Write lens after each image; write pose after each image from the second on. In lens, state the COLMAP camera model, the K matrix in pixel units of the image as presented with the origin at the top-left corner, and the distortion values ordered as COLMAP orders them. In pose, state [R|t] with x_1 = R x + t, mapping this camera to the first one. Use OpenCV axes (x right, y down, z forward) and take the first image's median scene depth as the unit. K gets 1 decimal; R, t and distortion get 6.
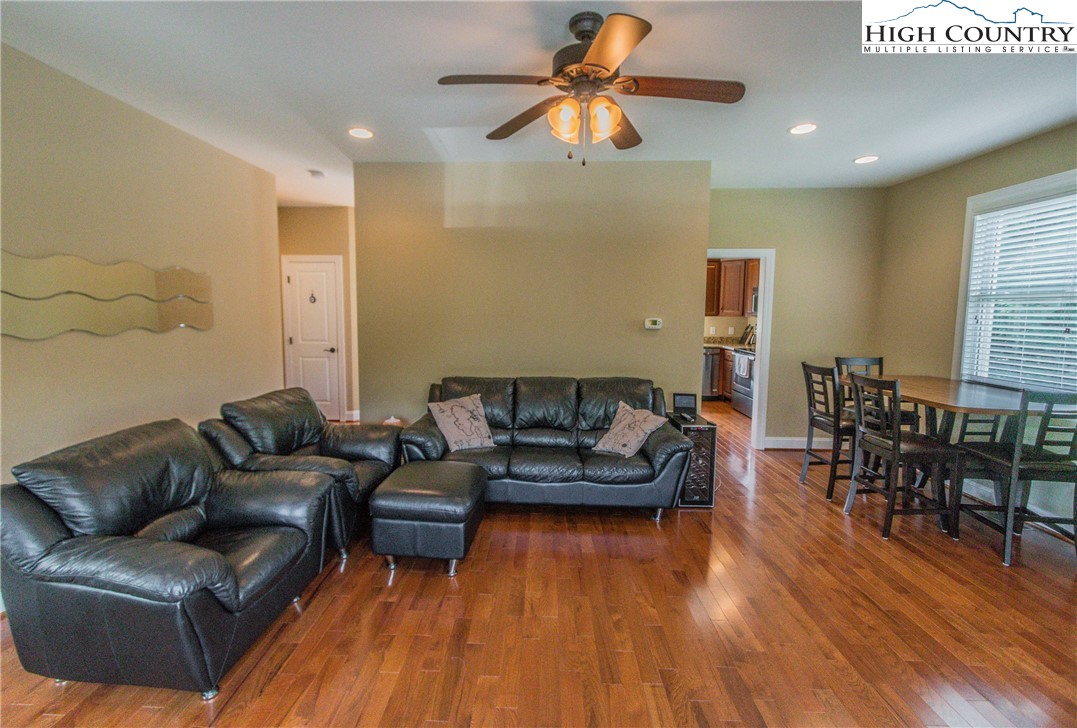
lens RADIAL K [[489.1, 0, 539.3], [0, 489.1, 351.3], [0, 0, 1]] dist [0.000819, 0.000016]
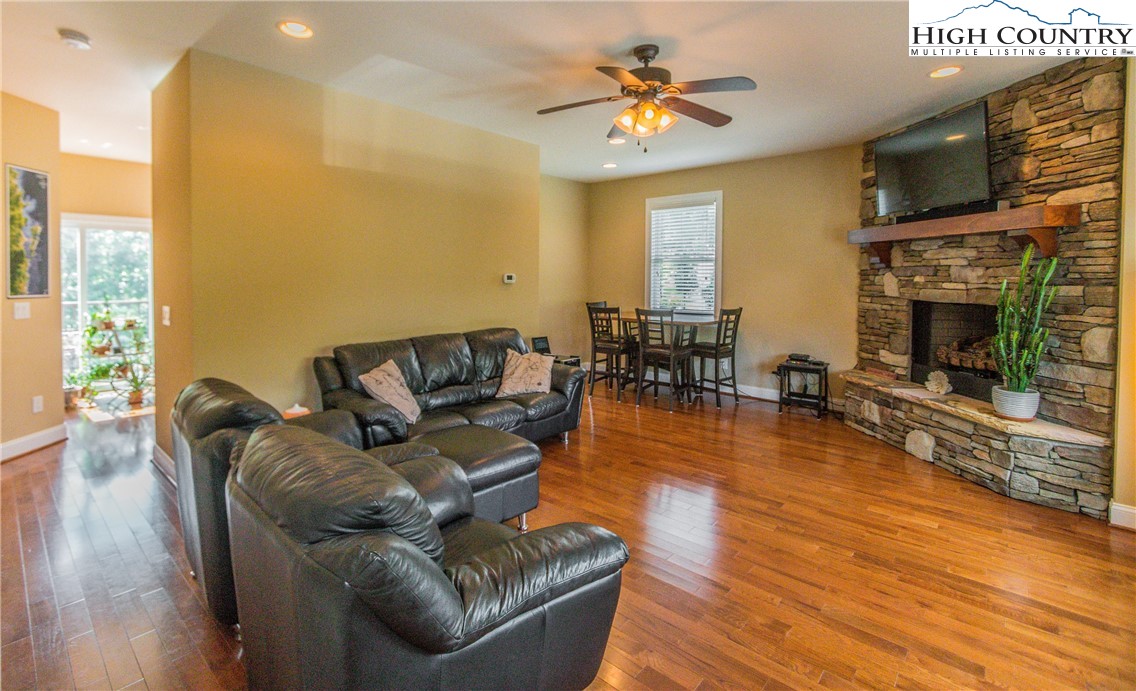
lens RADIAL K [[496.8, 0, 563.2], [0, 496.8, 288.9], [0, 0, 1]] dist [-0.015775, -0.000053]
pose [[0.641009, -0.028778, 0.766994, -0.582893], [0.074039, 0.996955, -0.024471, 0.004405], [-0.763954, 0.072473, 0.641188, 0.177058]]
